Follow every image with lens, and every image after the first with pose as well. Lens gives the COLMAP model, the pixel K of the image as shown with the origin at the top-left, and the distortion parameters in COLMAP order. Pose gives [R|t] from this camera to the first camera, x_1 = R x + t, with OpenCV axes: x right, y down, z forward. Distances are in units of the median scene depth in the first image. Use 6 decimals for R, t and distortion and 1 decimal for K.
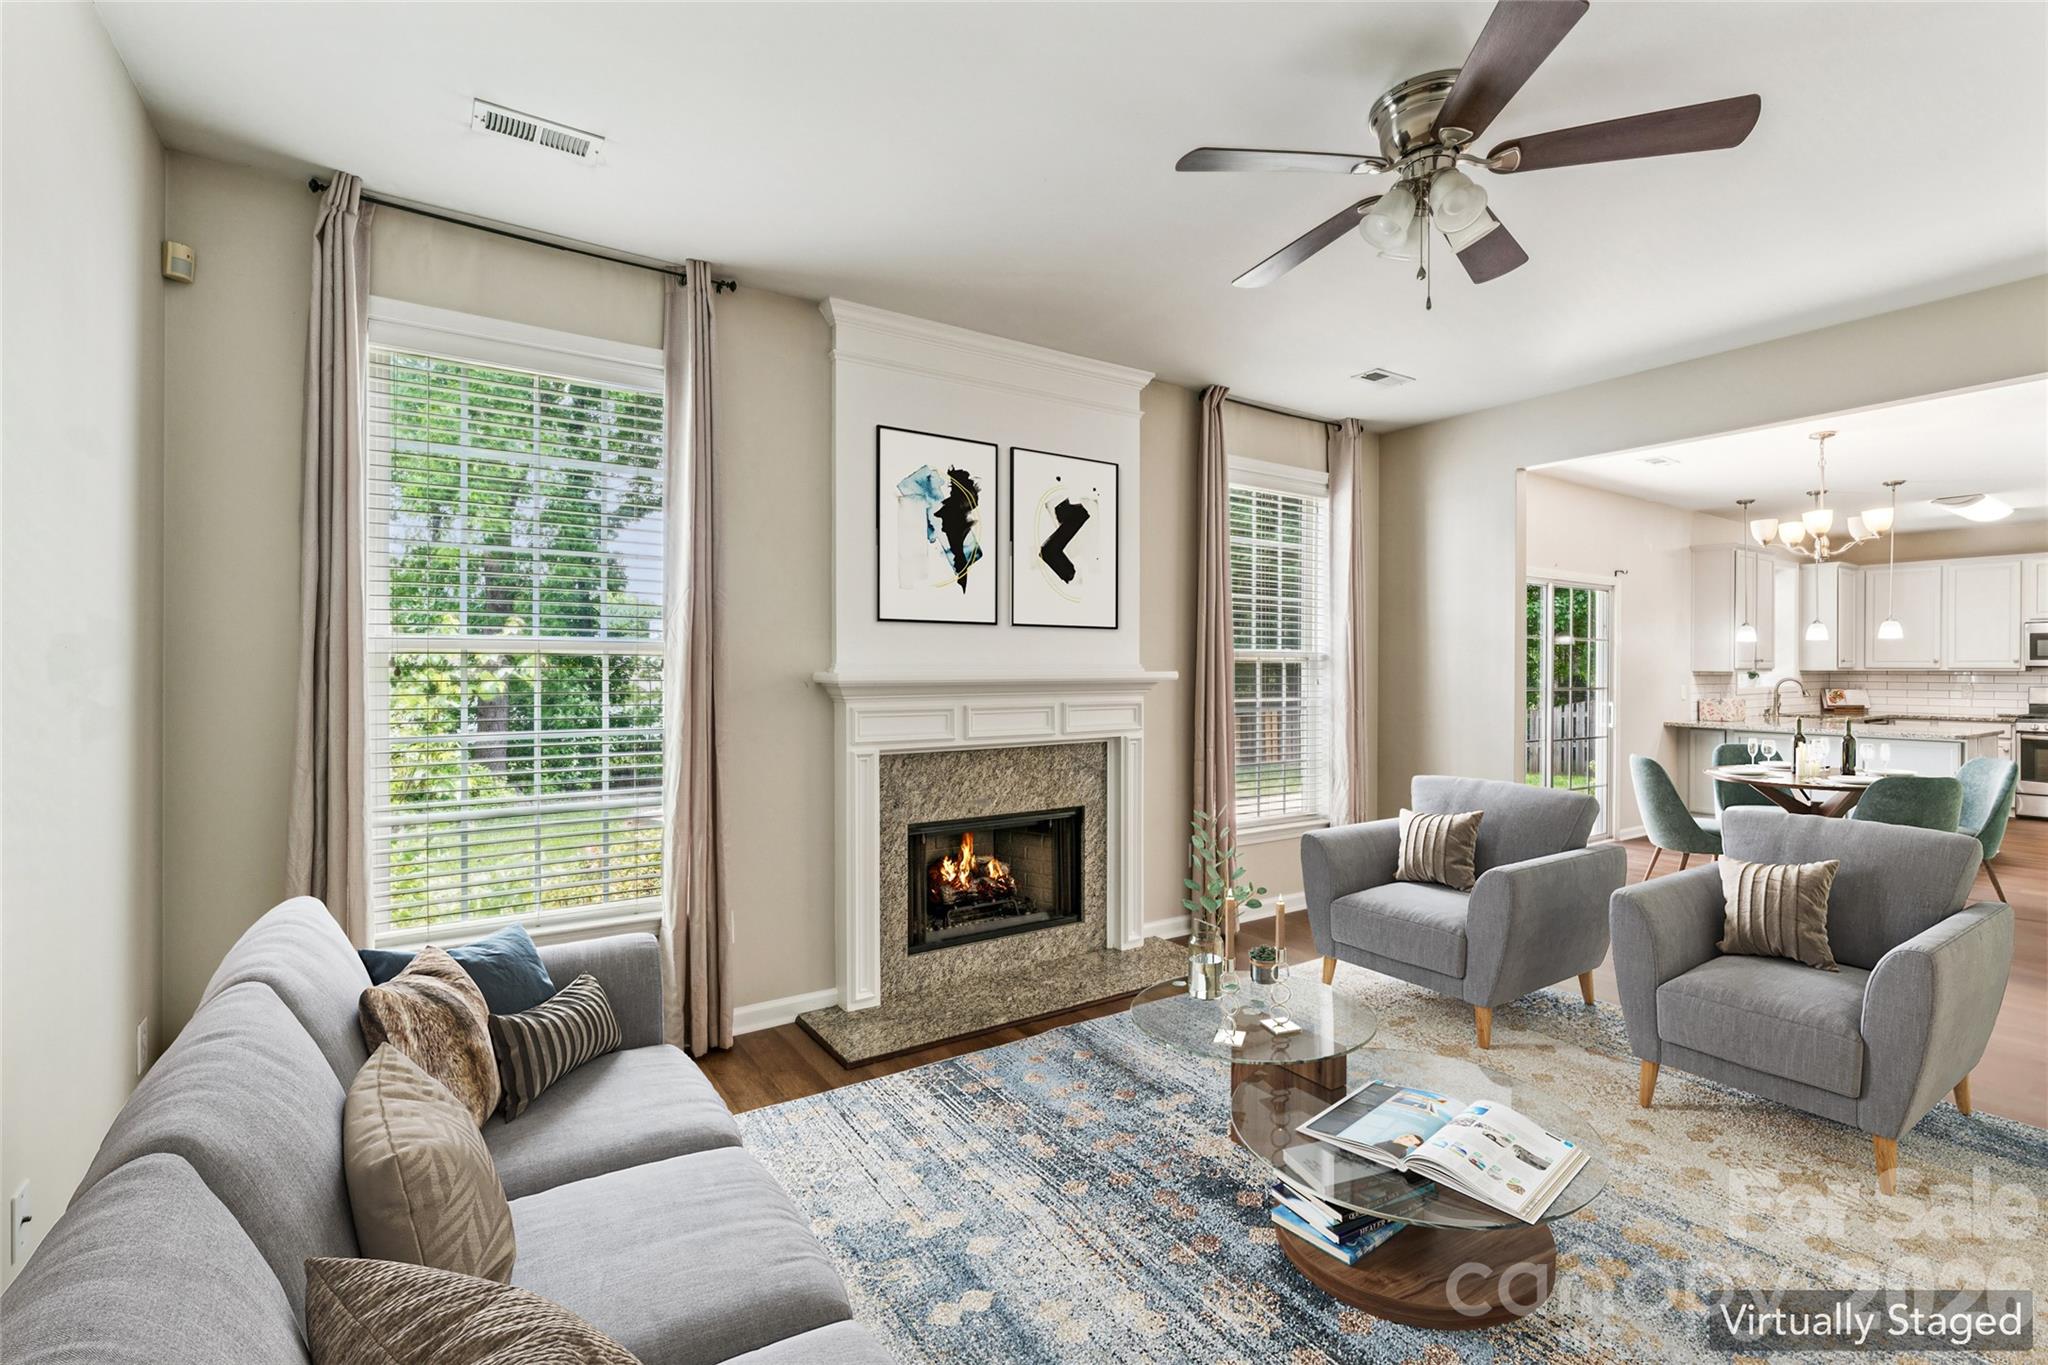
lens RADIAL K [[906.0, 0, 987.7], [0, 906.0, 680.9], [0, 0, 1]] dist [-0.002914, -0.000235]
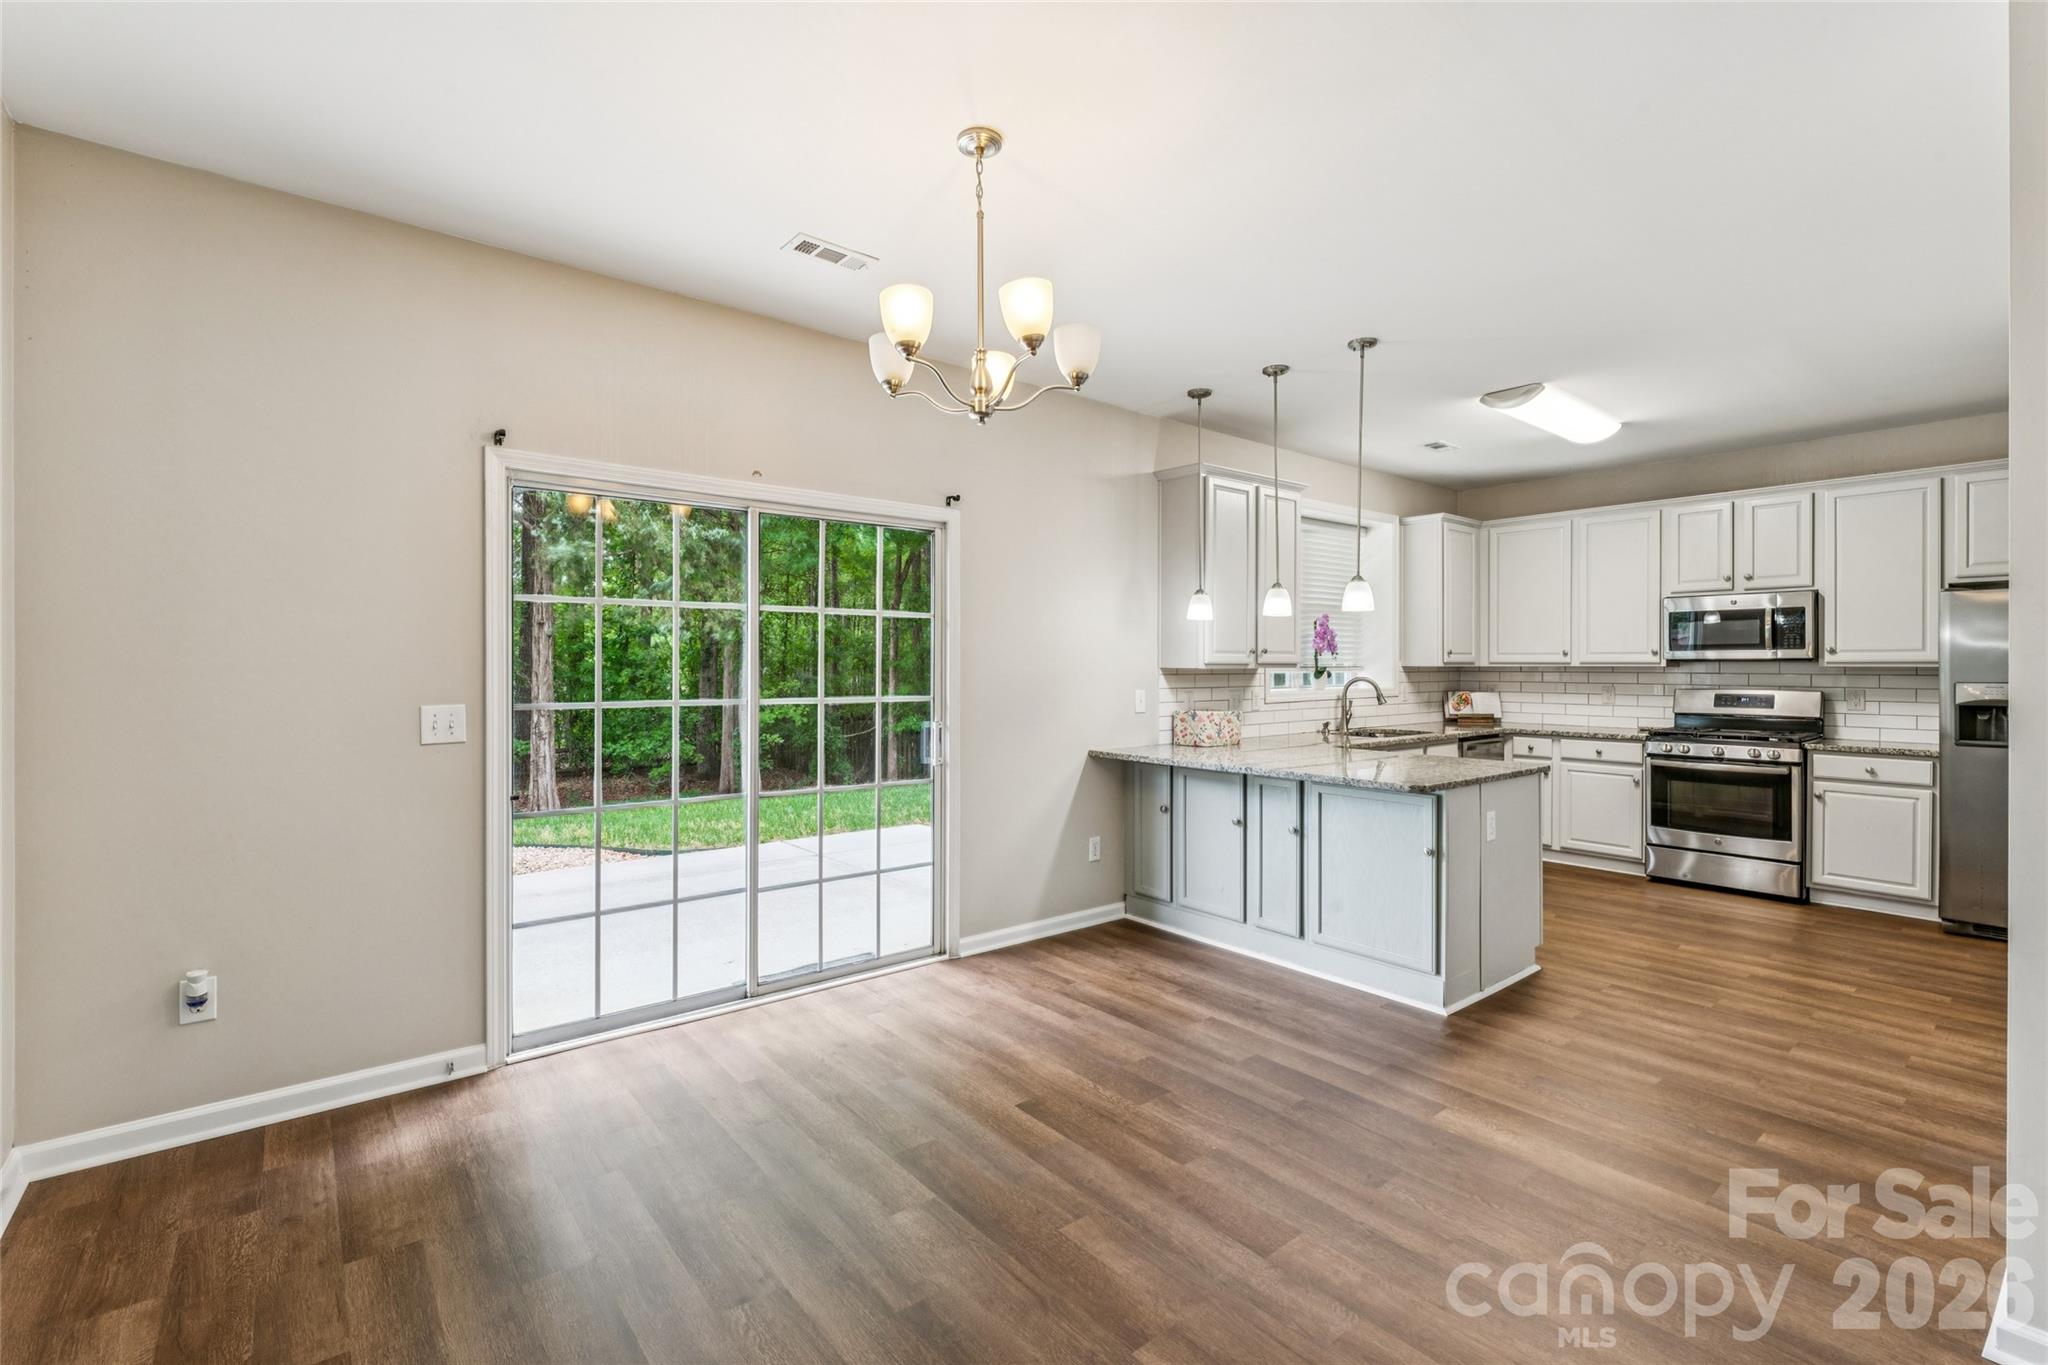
lens RADIAL K [[911.1, 0, 1007.1], [0, 911.1, 670.2], [0, 0, 1]] dist [-0.003372, 0.000387]
pose [[0.995345, -0.001934, 0.096361, 1.140219], [0.002514, 0.999979, -0.005899, -0.010639], [-0.096347, 0.006114, 0.995329, 0.694392]]
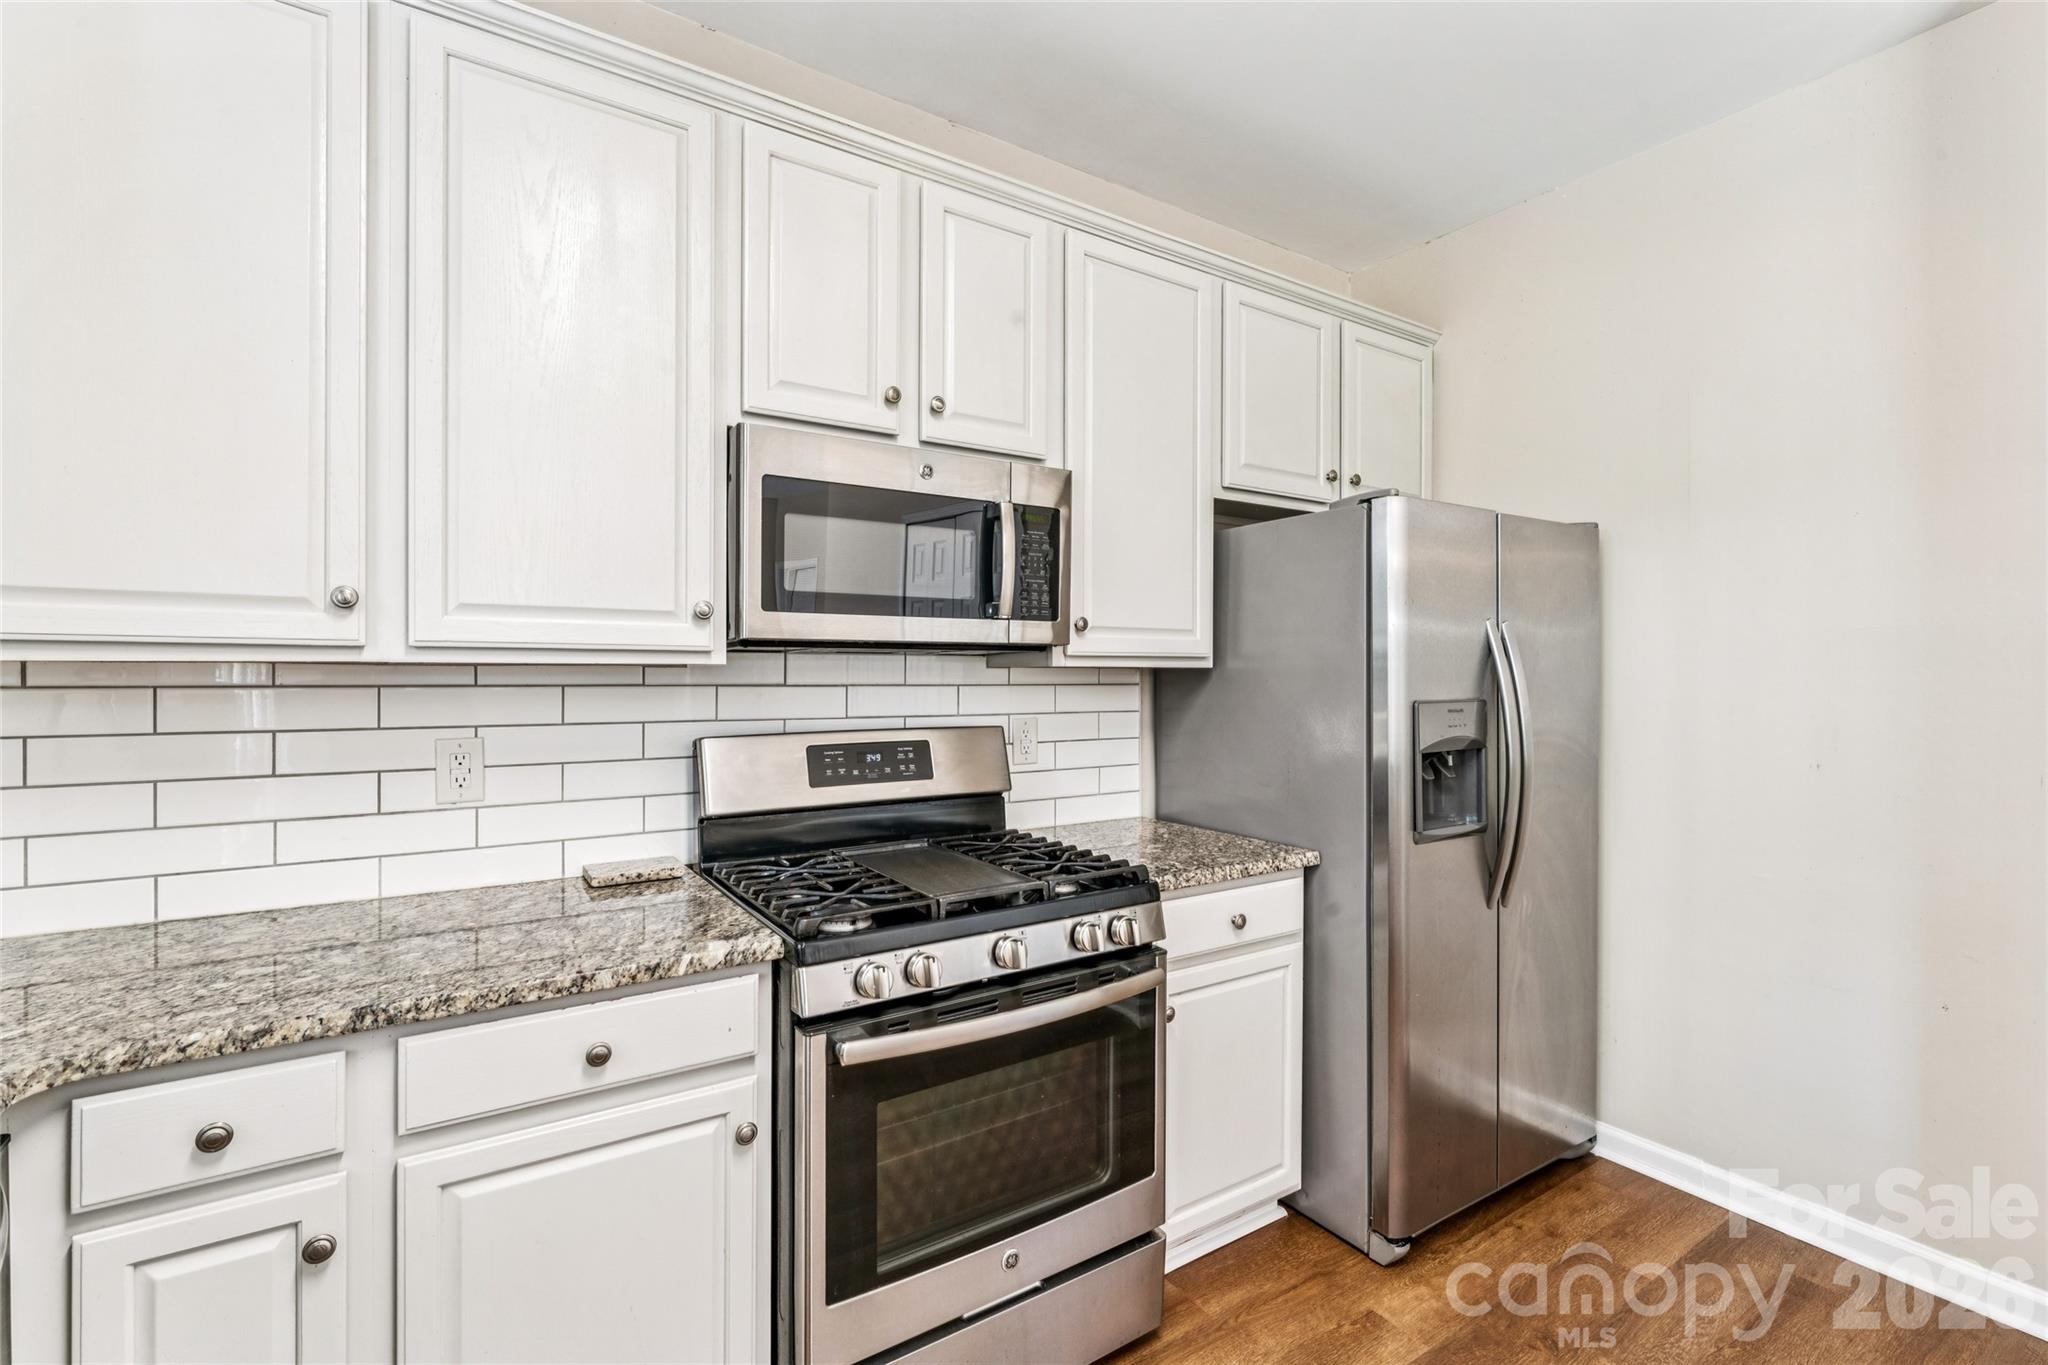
lens RADIAL K [[911.1, 0, 1007.1], [0, 911.1, 670.2], [0, 0, 1]] dist [-0.003372, 0.000387]
pose [[0.004655, 0.000978, 0.999989, 1.870978], [0.008995, 0.999959, -0.001020, -0.017702], [-0.999949, 0.008999, 0.004646, 1.850371]]
